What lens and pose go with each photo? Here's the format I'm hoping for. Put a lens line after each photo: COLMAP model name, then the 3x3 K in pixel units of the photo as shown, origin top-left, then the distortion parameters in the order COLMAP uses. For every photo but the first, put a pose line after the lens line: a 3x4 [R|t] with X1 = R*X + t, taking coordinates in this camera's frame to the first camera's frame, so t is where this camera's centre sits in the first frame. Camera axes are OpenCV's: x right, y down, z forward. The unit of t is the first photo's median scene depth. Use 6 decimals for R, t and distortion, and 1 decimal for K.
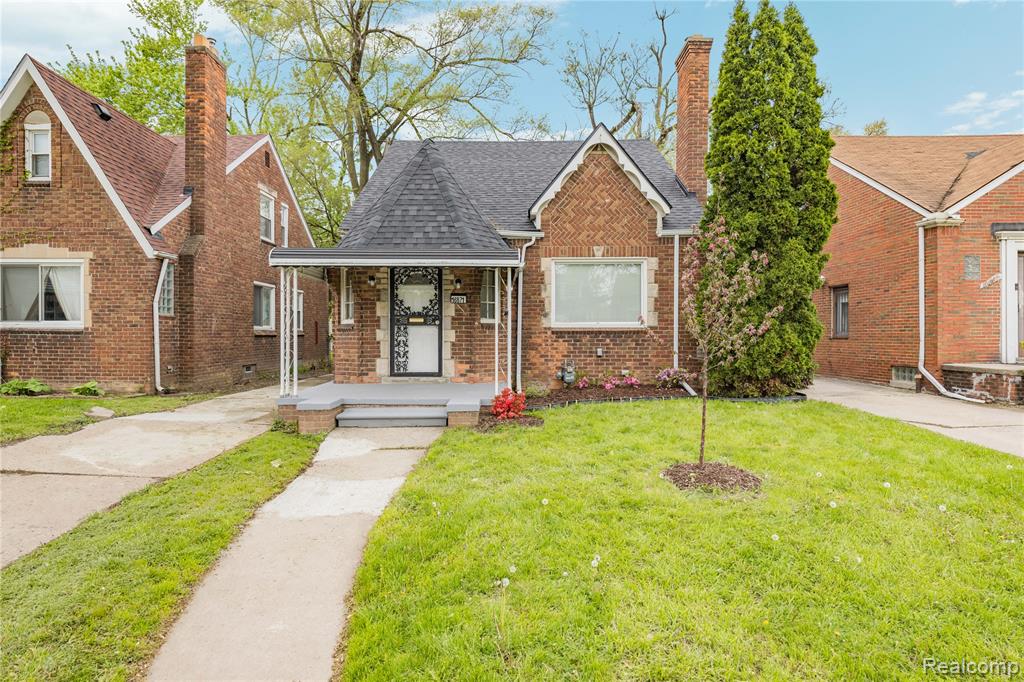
lens RADIAL K [[563.2, 0, 511.3], [0, 563.2, 335.5], [0, 0, 1]] dist [-0.001595, -0.000060]
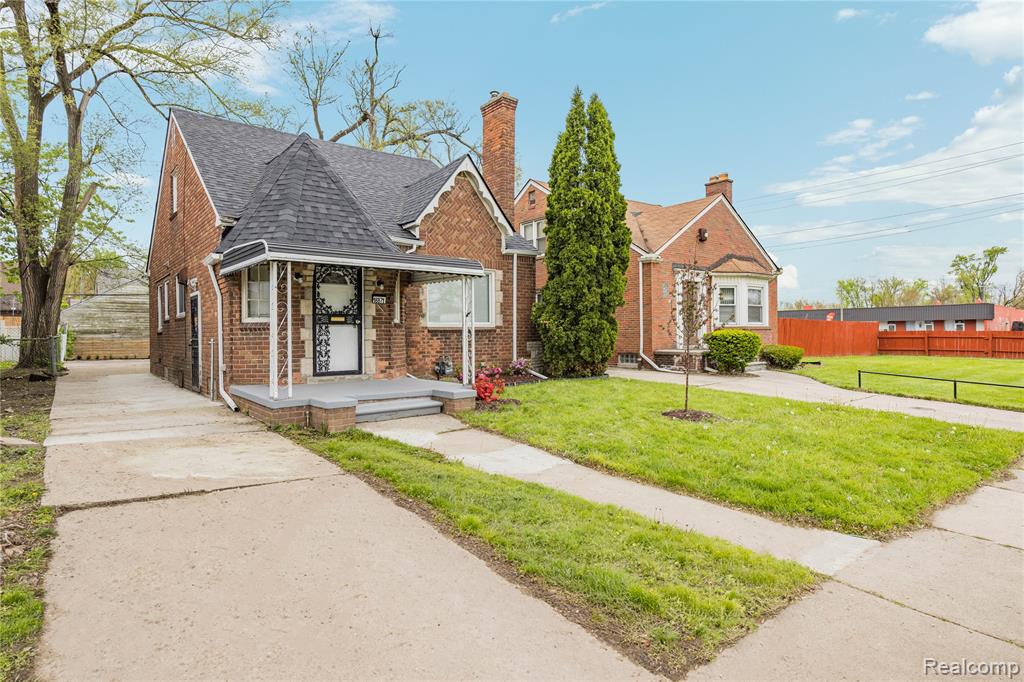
lens RADIAL K [[563.2, 0, 509.7], [0, 563.2, 336.6], [0, 0, 1]] dist [-0.001595, -0.000060]
pose [[0.784282, -0.008347, 0.620348, -0.500331], [0.006744, 0.999965, 0.004929, 0.000894], [-0.620368, 0.000318, 0.784311, 0.017628]]
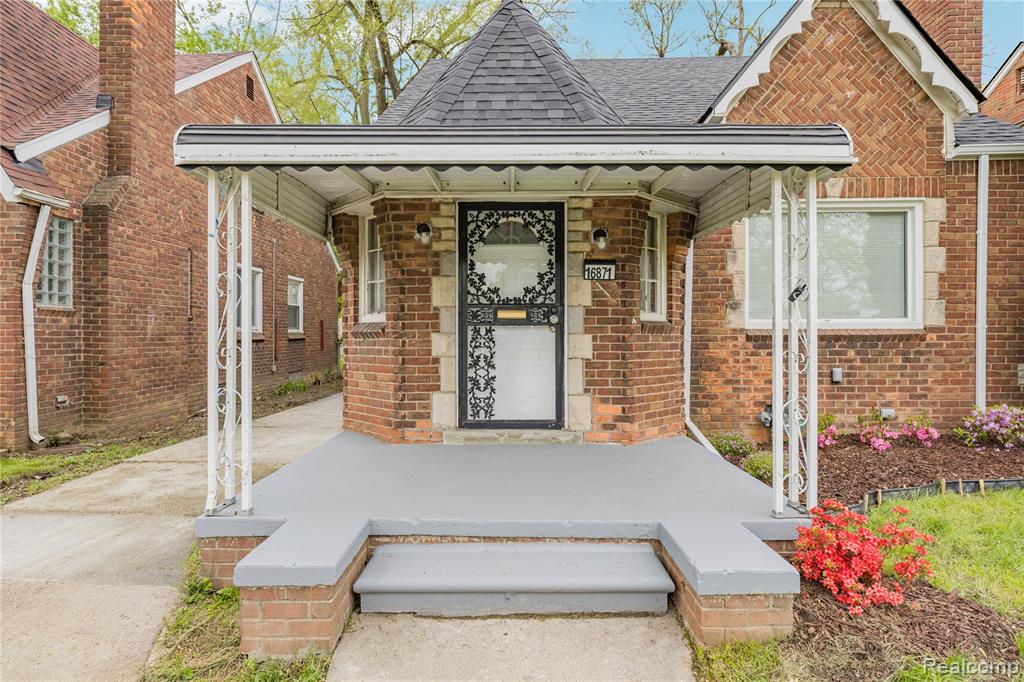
lens RADIAL K [[563.2, 0, 509.7], [0, 563.2, 335.1], [0, 0, 1]] dist [-0.001595, -0.000060]
pose [[0.999808, -0.000789, -0.019558, -0.145444], [0.000762, 0.999999, -0.001351, -0.007757], [0.019559, 0.001336, 0.999808, 0.457980]]
